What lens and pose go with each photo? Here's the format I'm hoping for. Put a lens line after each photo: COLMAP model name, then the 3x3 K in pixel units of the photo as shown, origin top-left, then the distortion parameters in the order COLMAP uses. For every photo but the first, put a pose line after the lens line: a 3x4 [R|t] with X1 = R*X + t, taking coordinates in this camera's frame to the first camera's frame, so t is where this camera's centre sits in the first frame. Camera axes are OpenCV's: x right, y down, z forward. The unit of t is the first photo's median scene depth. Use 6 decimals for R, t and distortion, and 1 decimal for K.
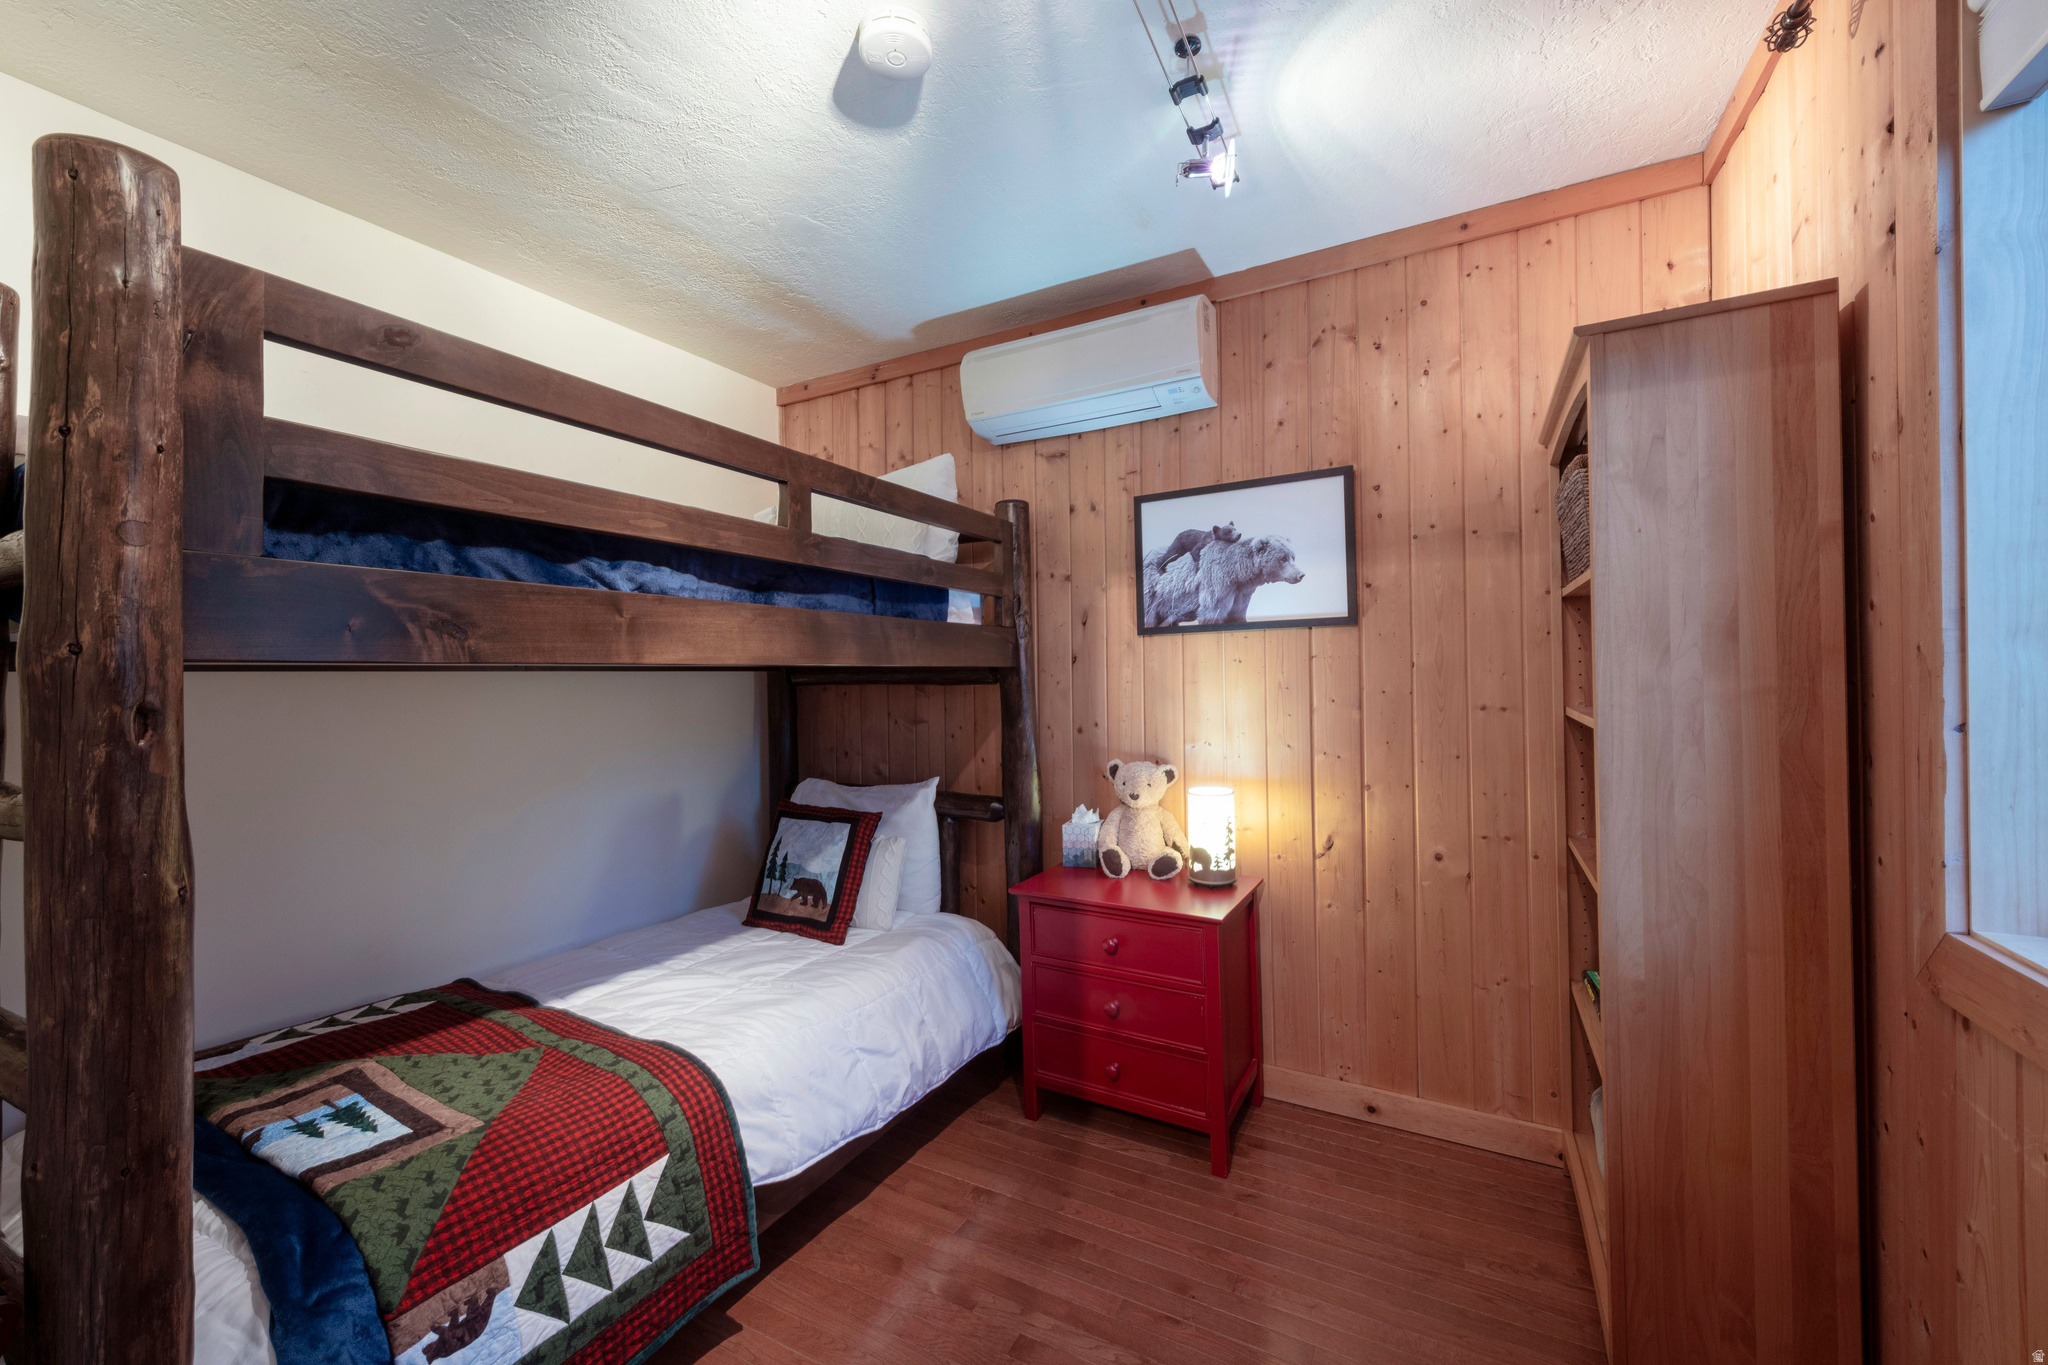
lens RADIAL K [[803.8, 0, 1026.5], [0, 803.8, 674.8], [0, 0, 1]] dist [0.007906, -0.001473]
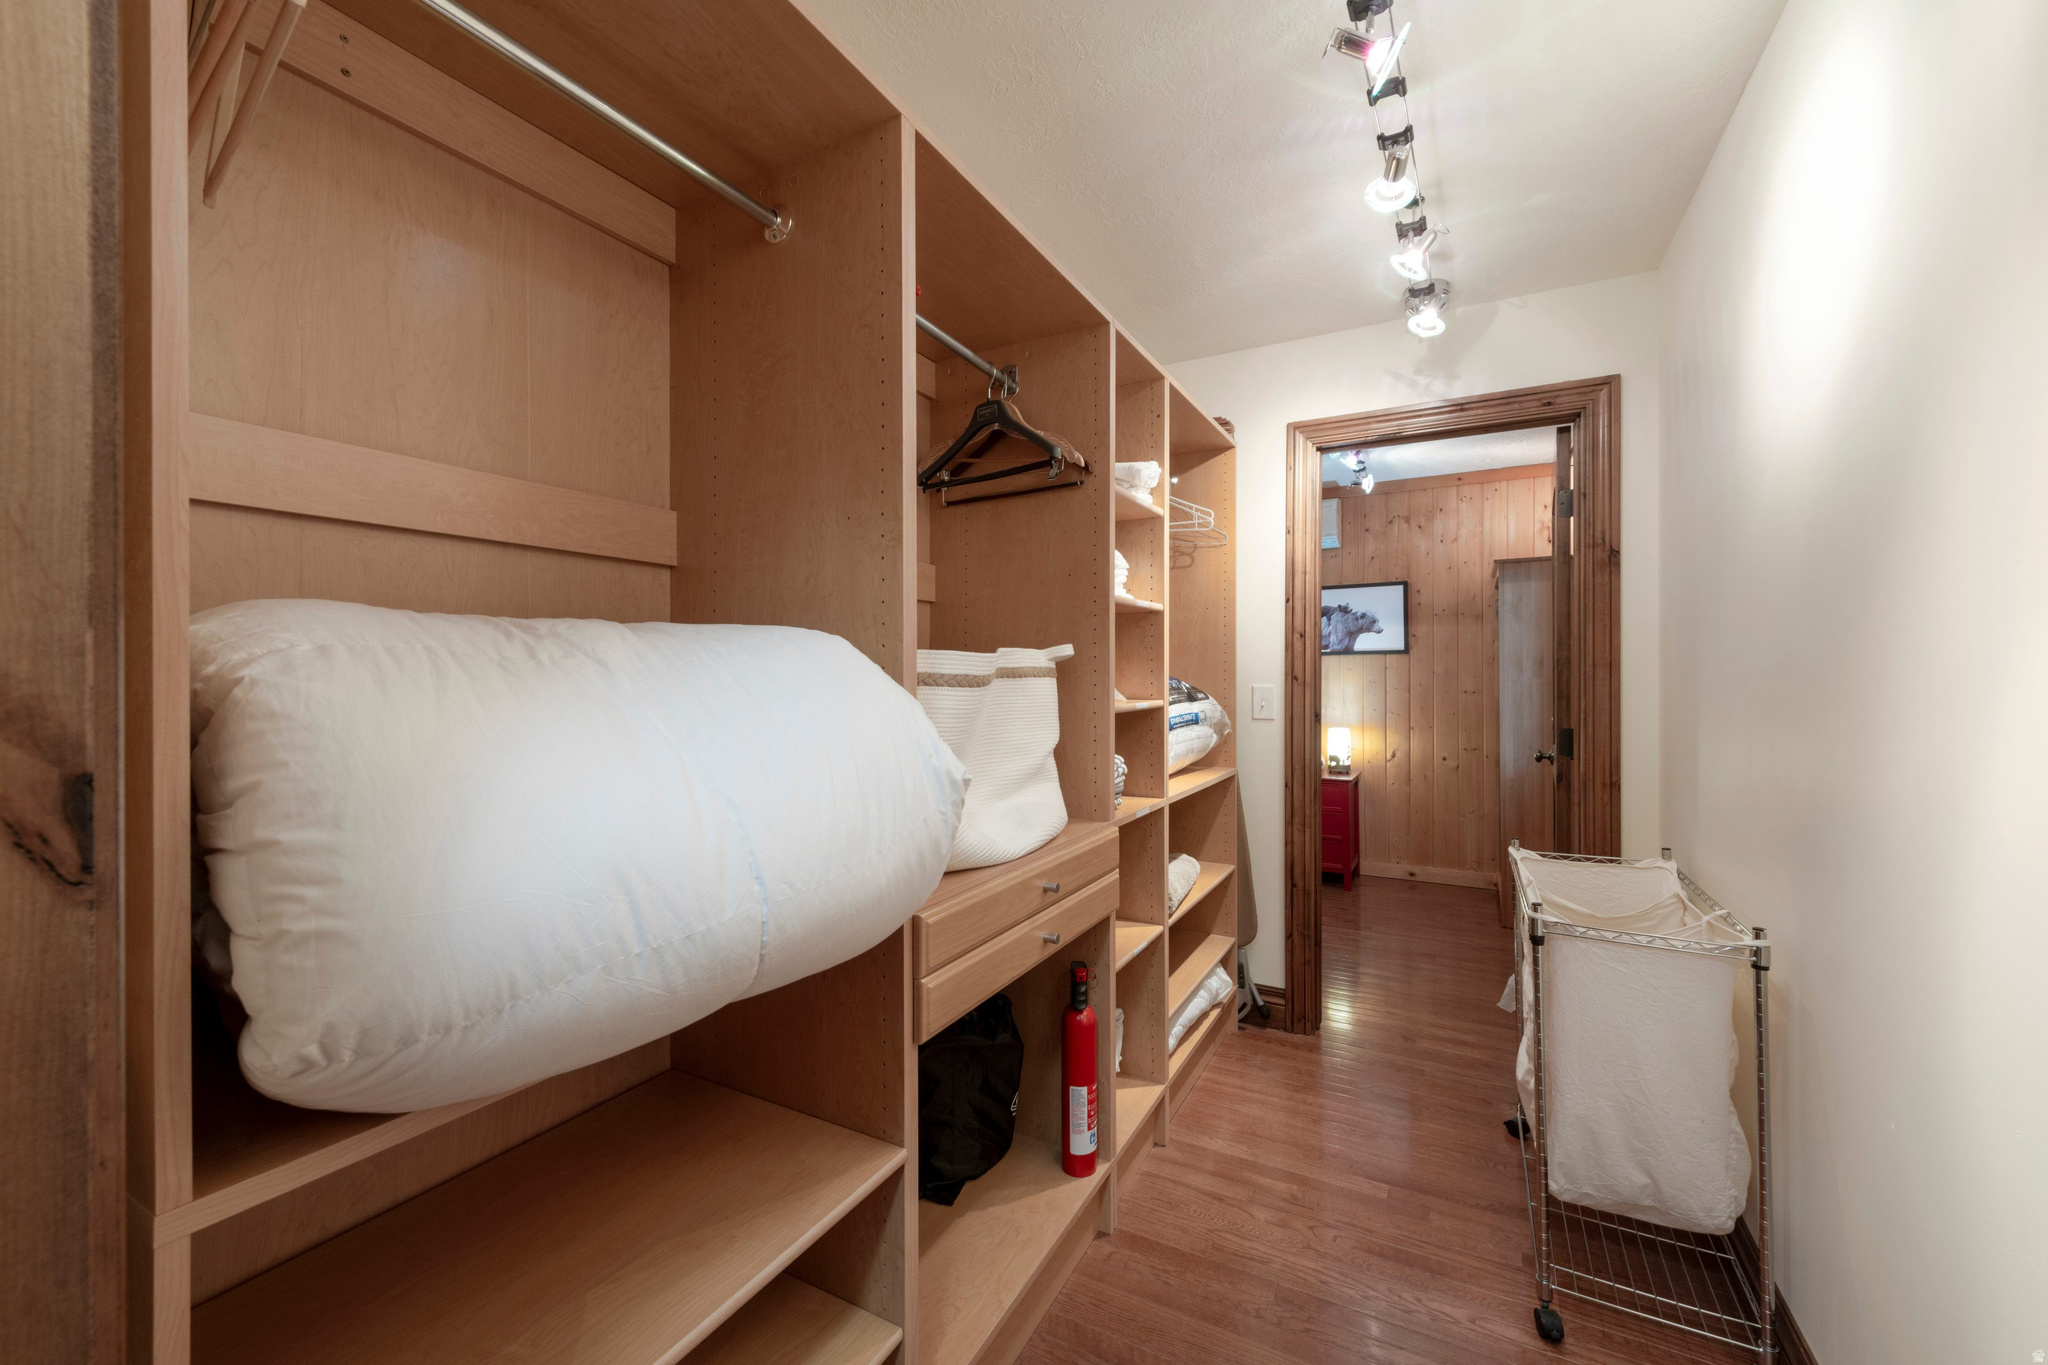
lens RADIAL K [[803.8, 0, 1016.6], [0, 803.8, 682.3], [0, 0, 1]] dist [0.007906, -0.001473]
pose [[0.999810, 0.008696, -0.017440, -0.607682], [-0.008519, 0.999912, 0.010203, 0.002839], [0.017528, -0.010052, 0.999796, -1.193063]]
